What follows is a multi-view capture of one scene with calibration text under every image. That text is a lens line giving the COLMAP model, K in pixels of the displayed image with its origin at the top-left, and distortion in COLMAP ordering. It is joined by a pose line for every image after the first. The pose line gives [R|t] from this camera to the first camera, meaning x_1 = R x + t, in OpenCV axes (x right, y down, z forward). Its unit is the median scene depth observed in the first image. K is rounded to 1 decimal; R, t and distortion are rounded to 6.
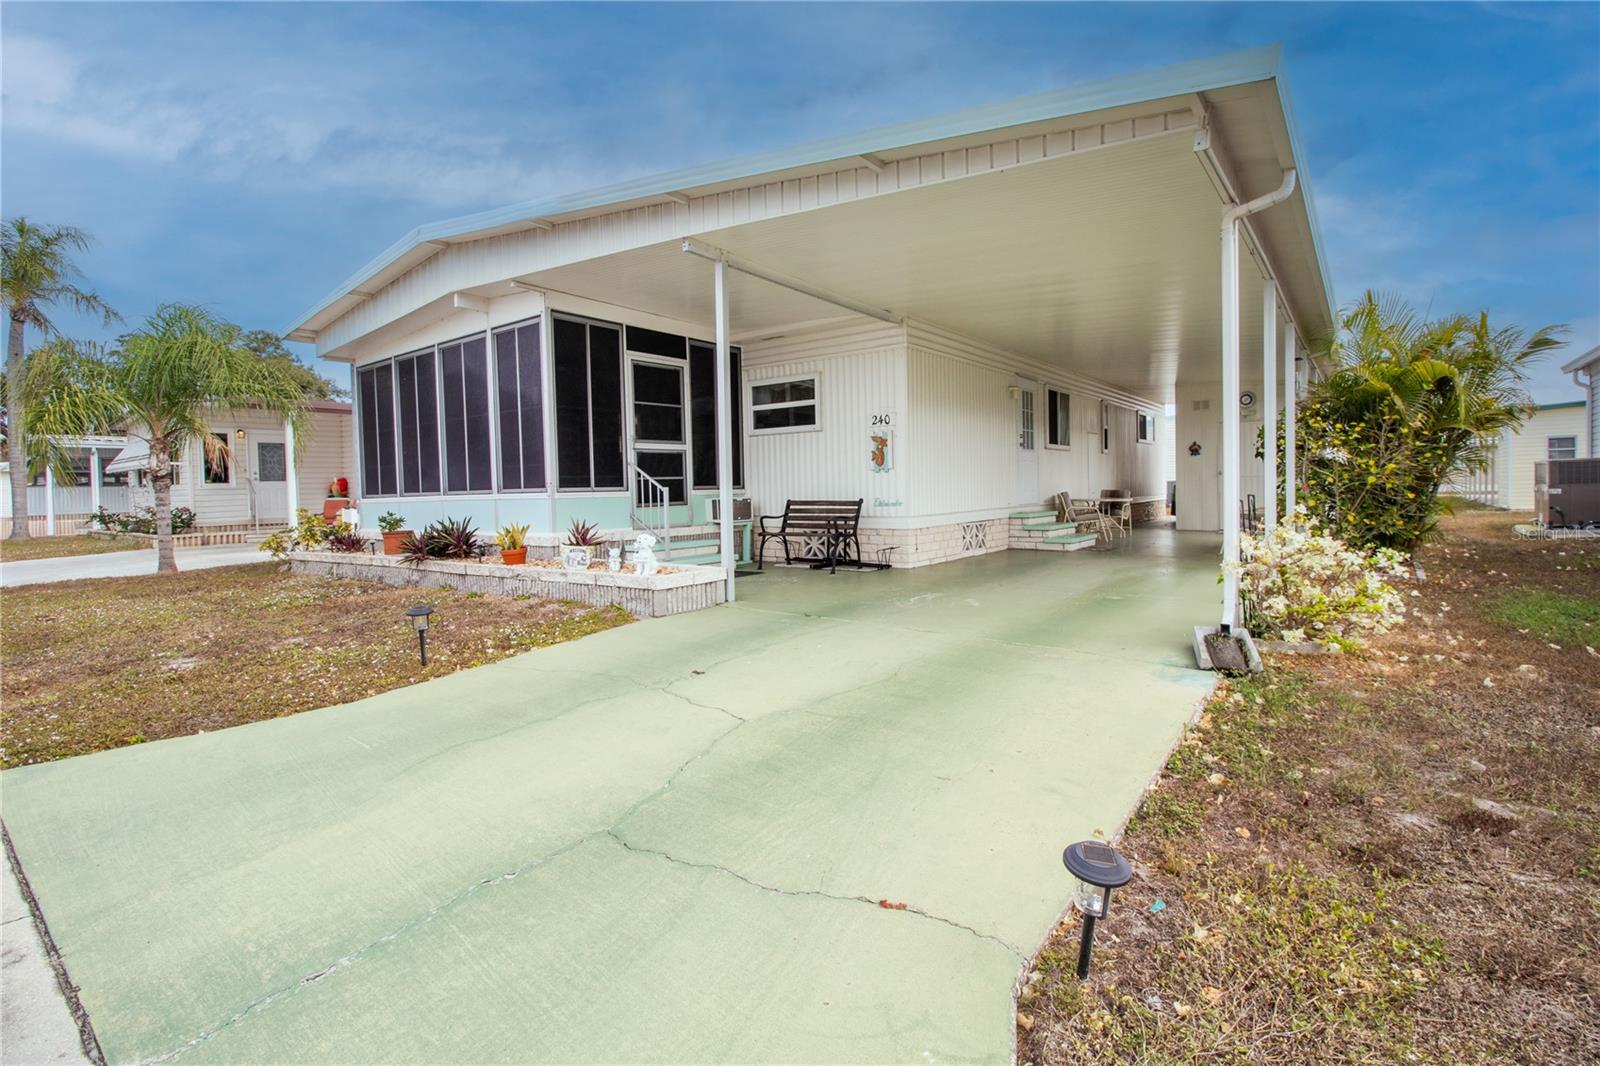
lens RADIAL K [[764.8, 0, 807.0], [0, 764.8, 525.9], [0, 0, 1]] dist [-0.002531, 0.000748]
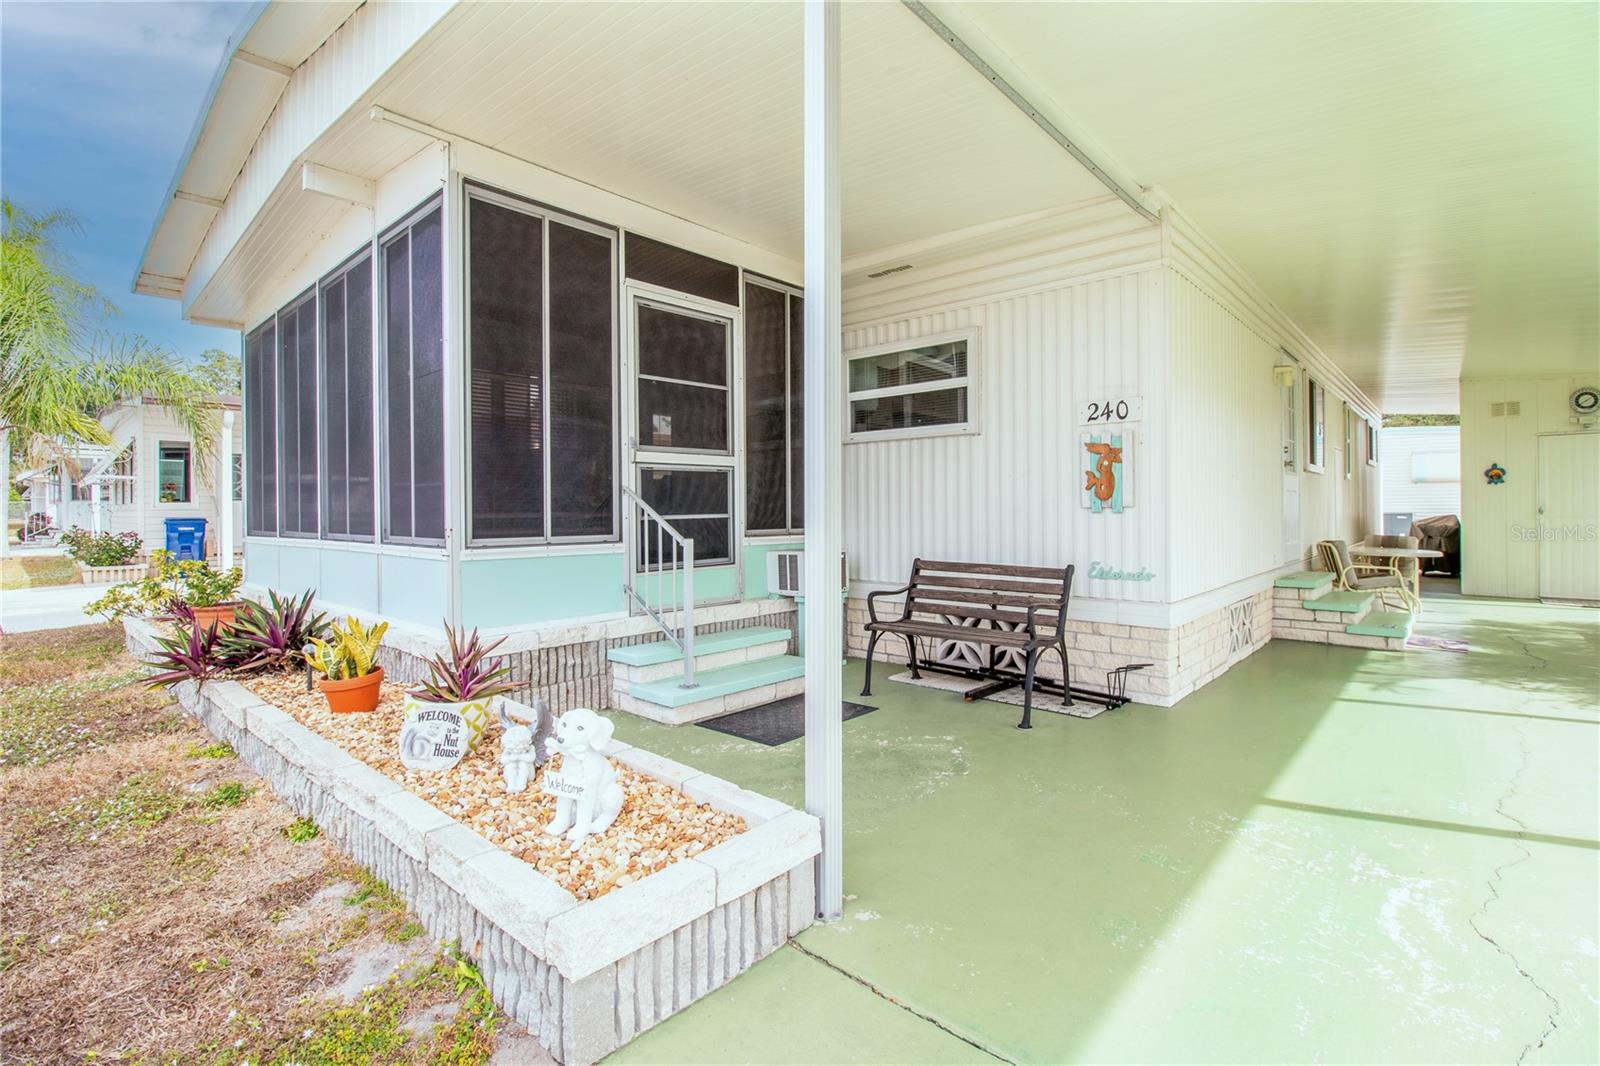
lens RADIAL K [[764.8, 0, 798.7], [0, 764.8, 522.9], [0, 0, 1]] dist [-0.002531, 0.000748]
pose [[0.995551, 0.017536, -0.092583, -0.060909], [-0.020241, 0.999393, -0.028349, -0.044603], [0.092029, 0.030097, 0.995301, 0.469544]]
